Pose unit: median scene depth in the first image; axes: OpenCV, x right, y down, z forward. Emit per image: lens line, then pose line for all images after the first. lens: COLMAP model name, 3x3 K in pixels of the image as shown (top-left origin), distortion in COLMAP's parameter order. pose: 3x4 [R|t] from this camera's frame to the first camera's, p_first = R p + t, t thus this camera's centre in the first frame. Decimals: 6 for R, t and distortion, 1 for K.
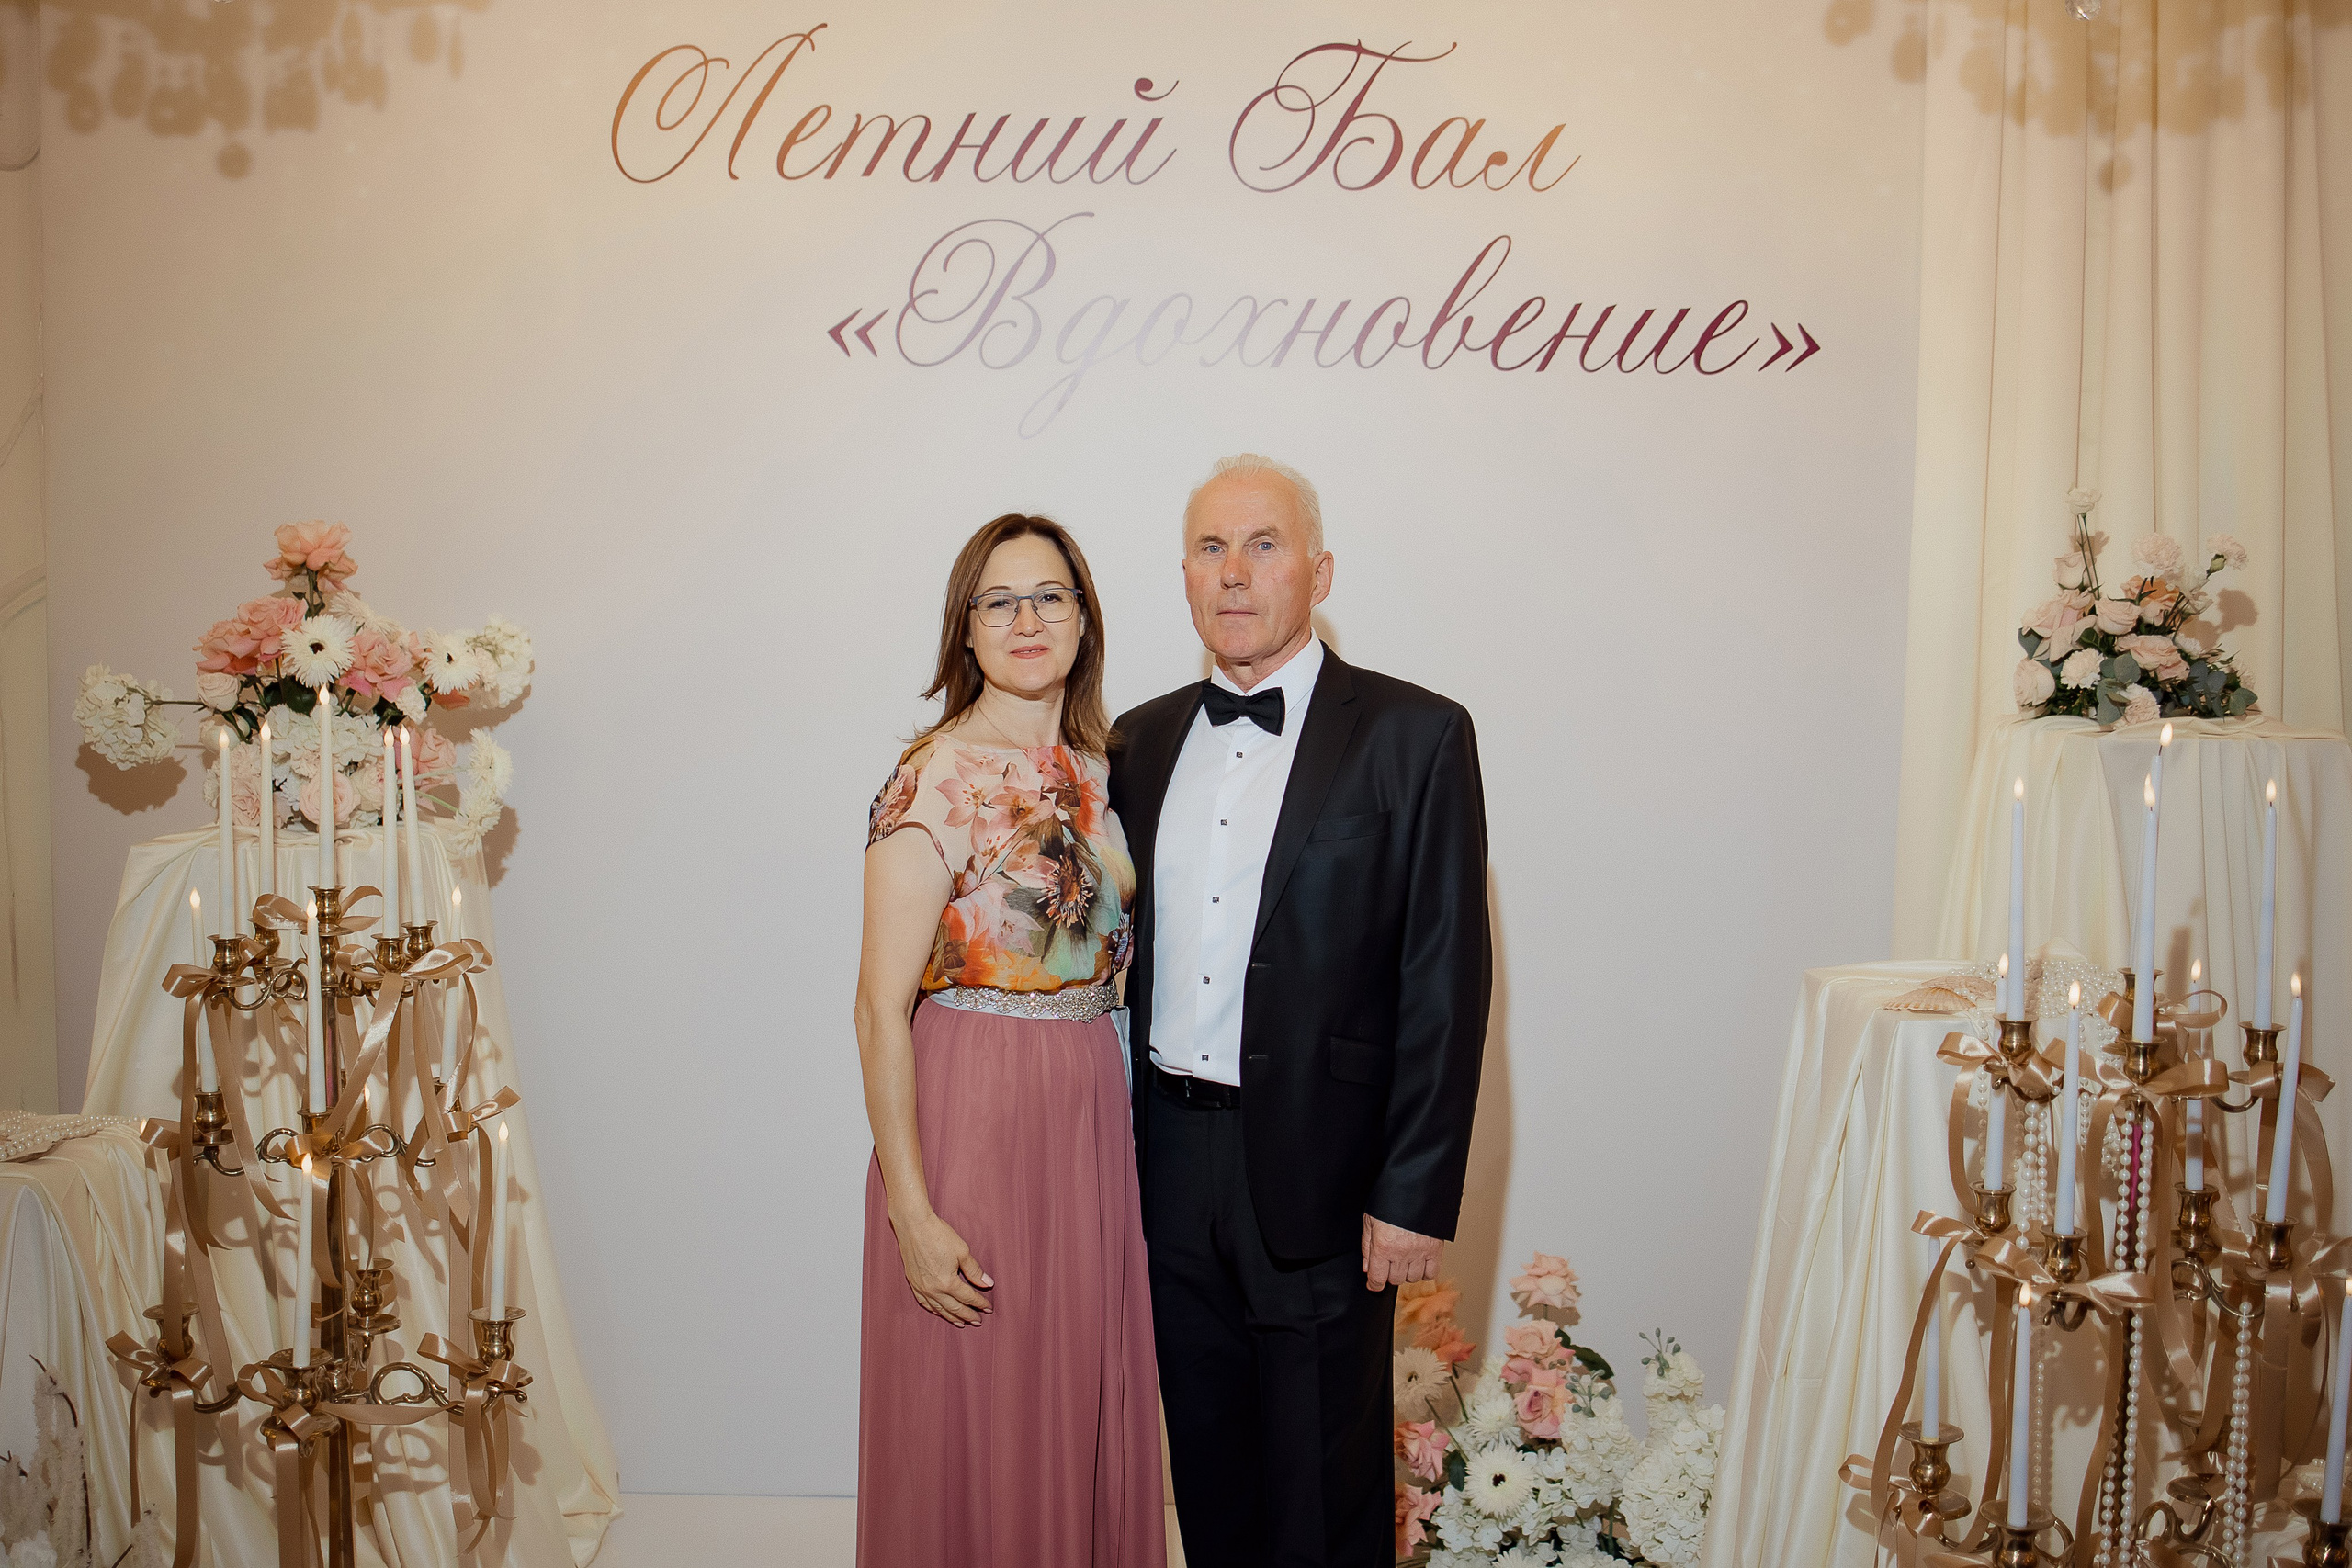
lens RADIAL K [[2360.3, 0, 1180.3], [0, 2360.3, 783.2], [0, 0, 1]] dist [-0.067151, -0.001319]
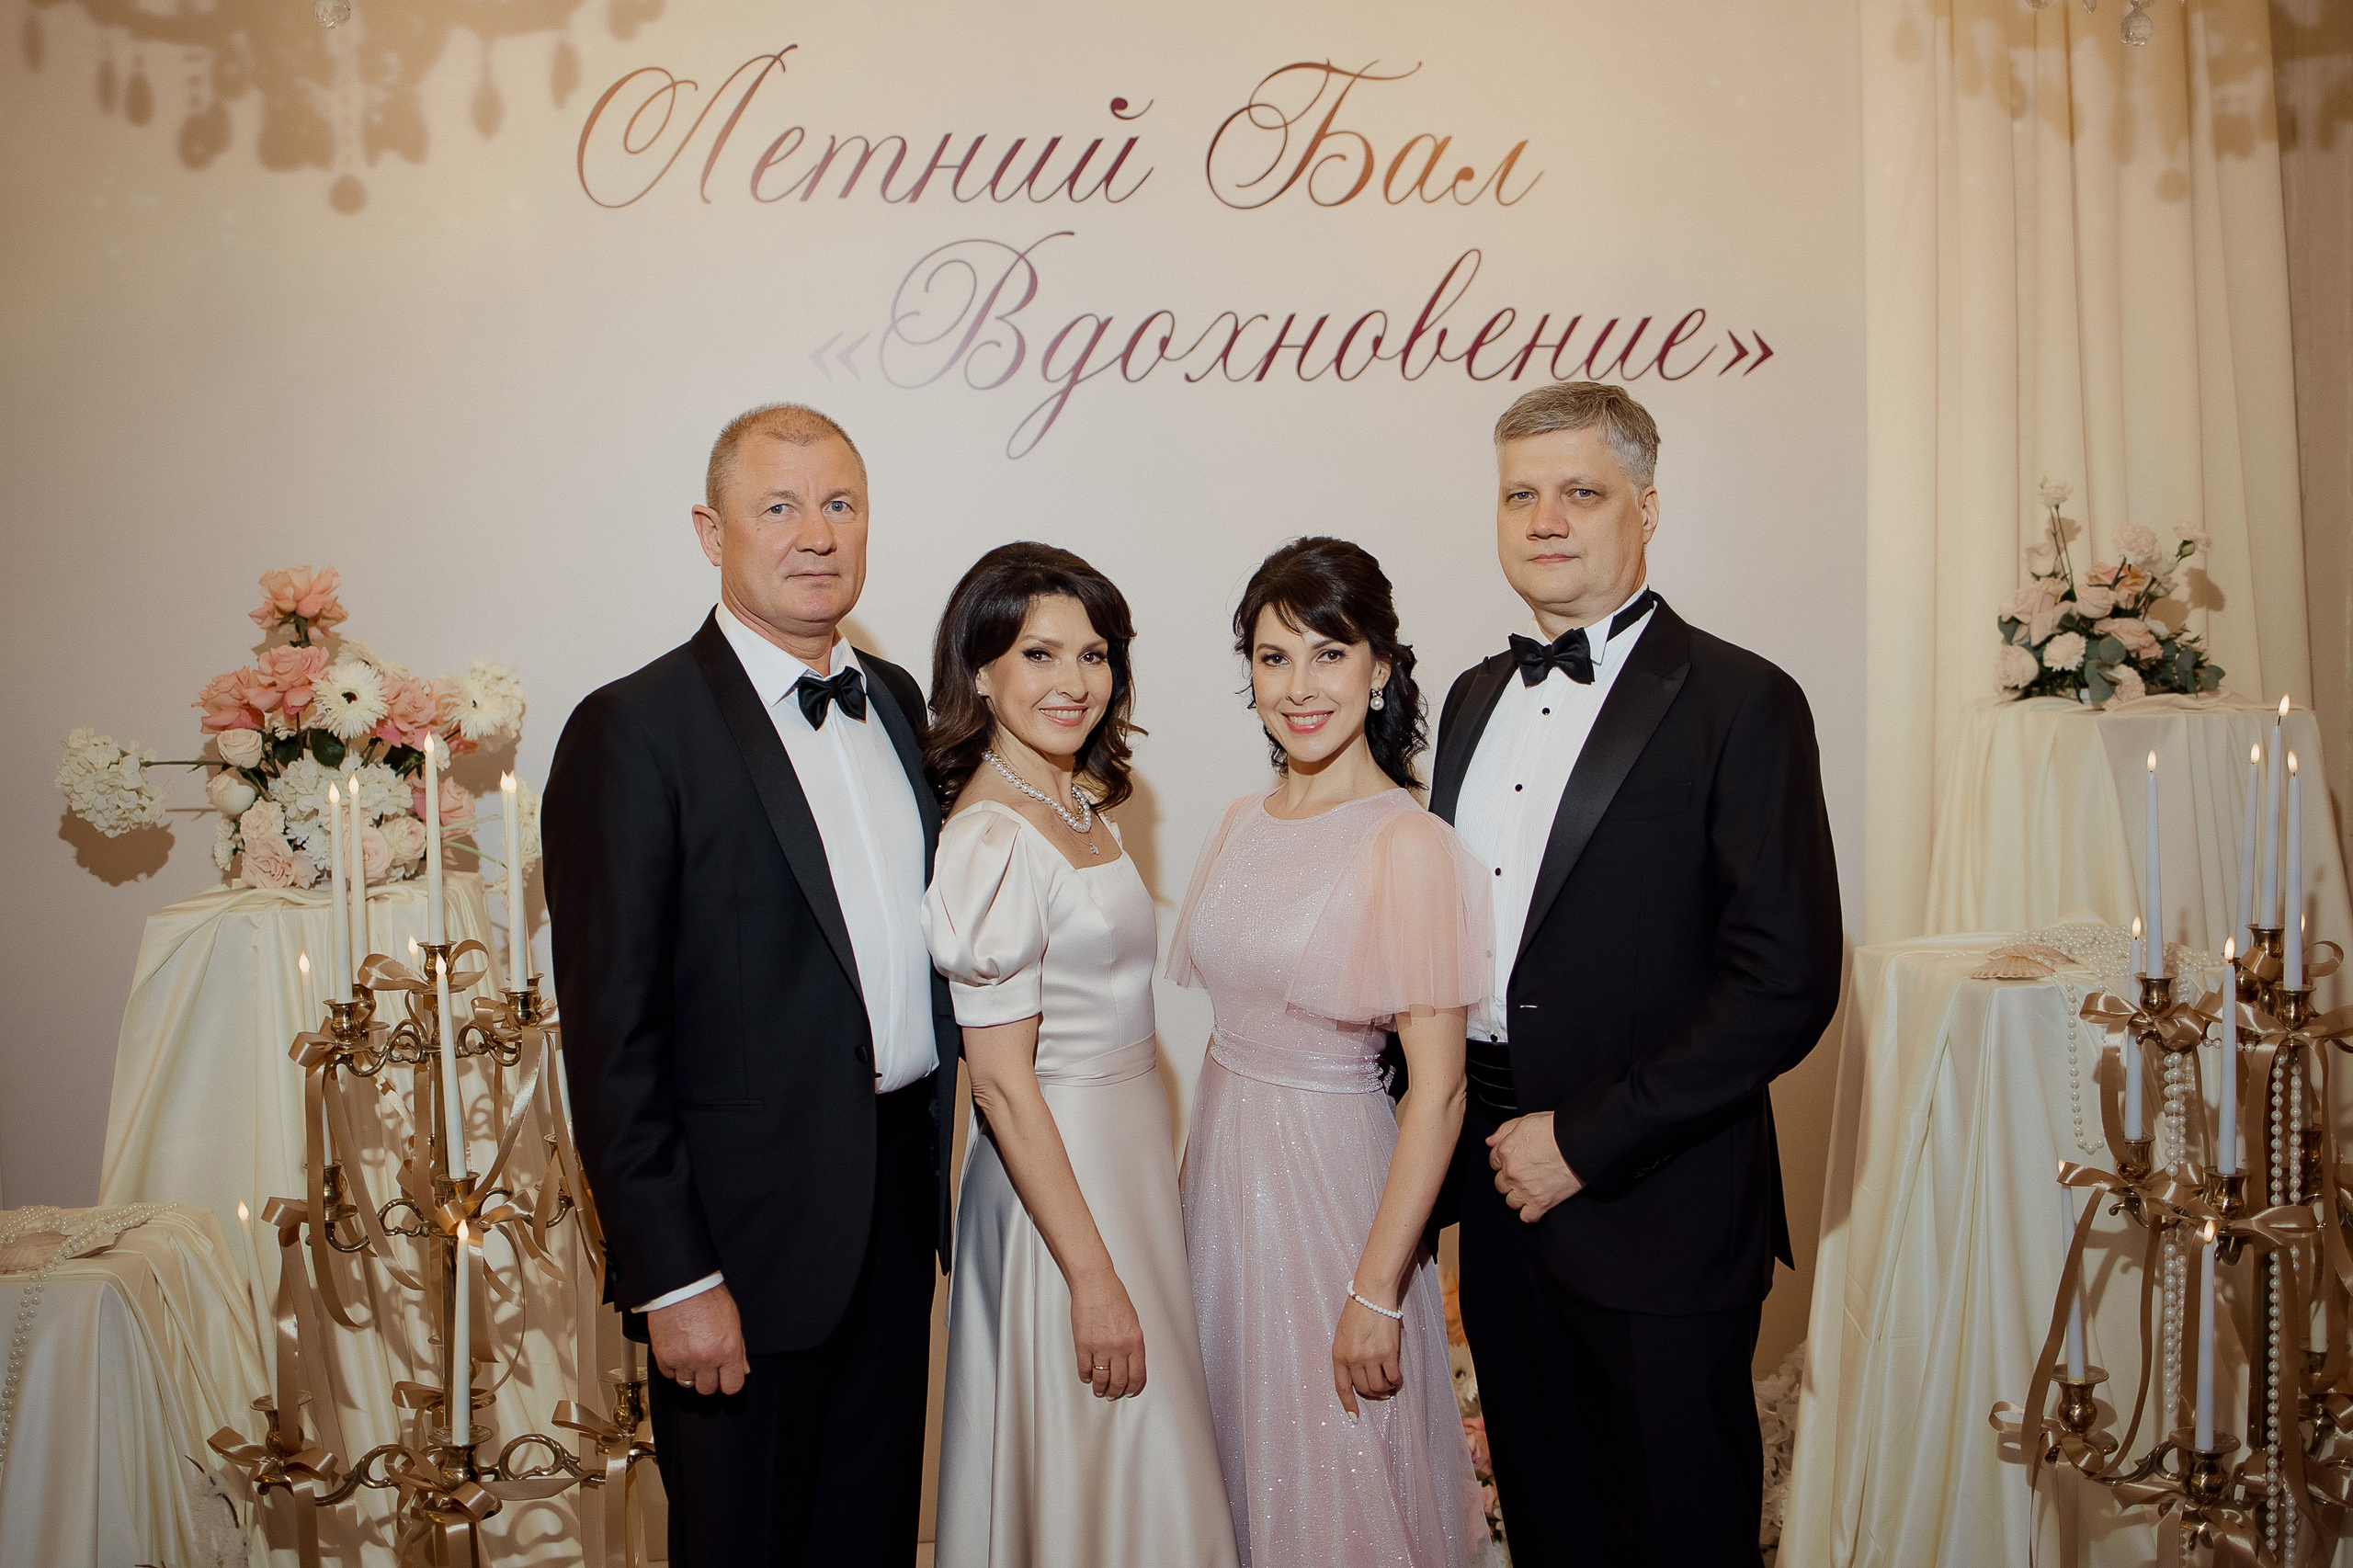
lens RADIAL K [[2433.7, 0, 1158.6], [0, 2433.7, 764.8], [0, 0, 1]] dist [-0.124325, 0.165776]
pose [[0.989568, -0.043227, 0.137428, -0.168593], [0.045566, 0.998864, -0.013919, -0.001442], [-0.136670, 0.020035, 0.990414, -0.017250]]
